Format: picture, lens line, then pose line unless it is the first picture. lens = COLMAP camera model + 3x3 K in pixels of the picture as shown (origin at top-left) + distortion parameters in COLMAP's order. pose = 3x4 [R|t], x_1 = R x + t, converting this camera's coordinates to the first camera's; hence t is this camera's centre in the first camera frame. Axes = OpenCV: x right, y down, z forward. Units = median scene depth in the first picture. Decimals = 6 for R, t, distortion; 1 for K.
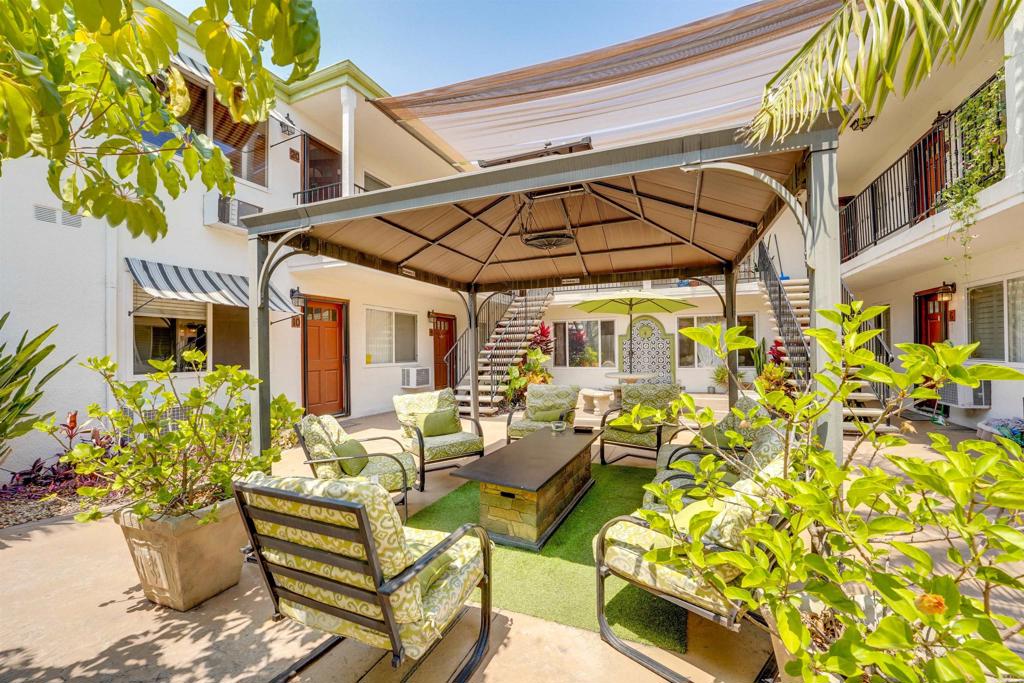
lens RADIAL K [[420.1, 0, 509.1], [0, 420.1, 343.3], [0, 0, 1]] dist [-0.023146, 0.001182]
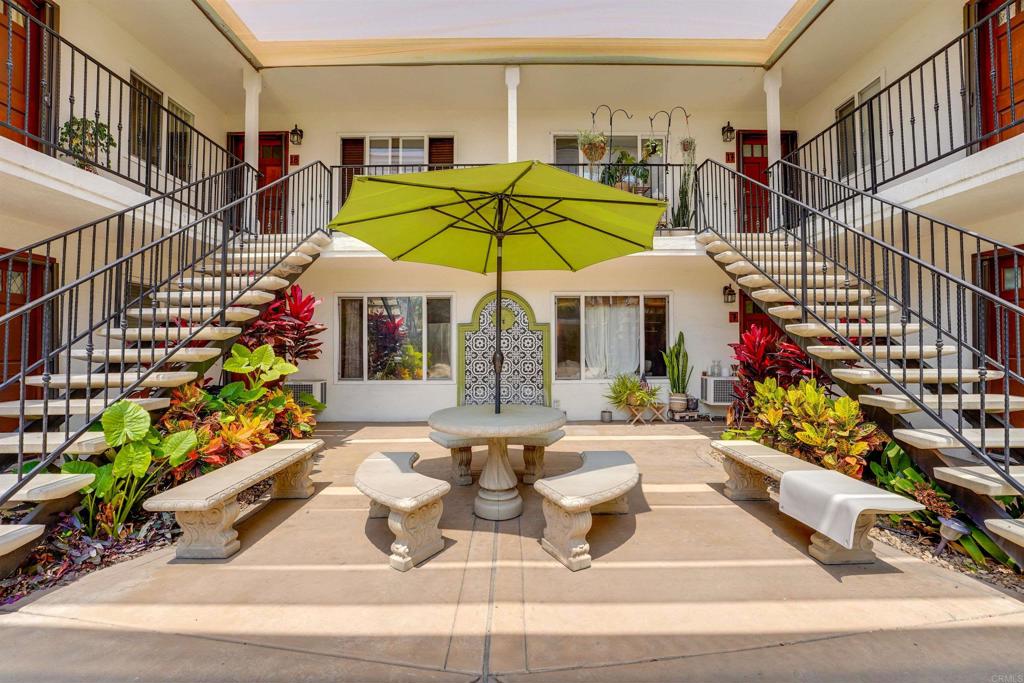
lens RADIAL K [[420.1, 0, 509.1], [0, 420.1, 343.3], [0, 0, 1]] dist [-0.023146, 0.001182]
pose [[0.922052, 0.013126, 0.386844, 0.110674], [-0.013311, 0.999909, -0.002200, 0.008037], [-0.386838, -0.003121, 0.922142, 0.470914]]
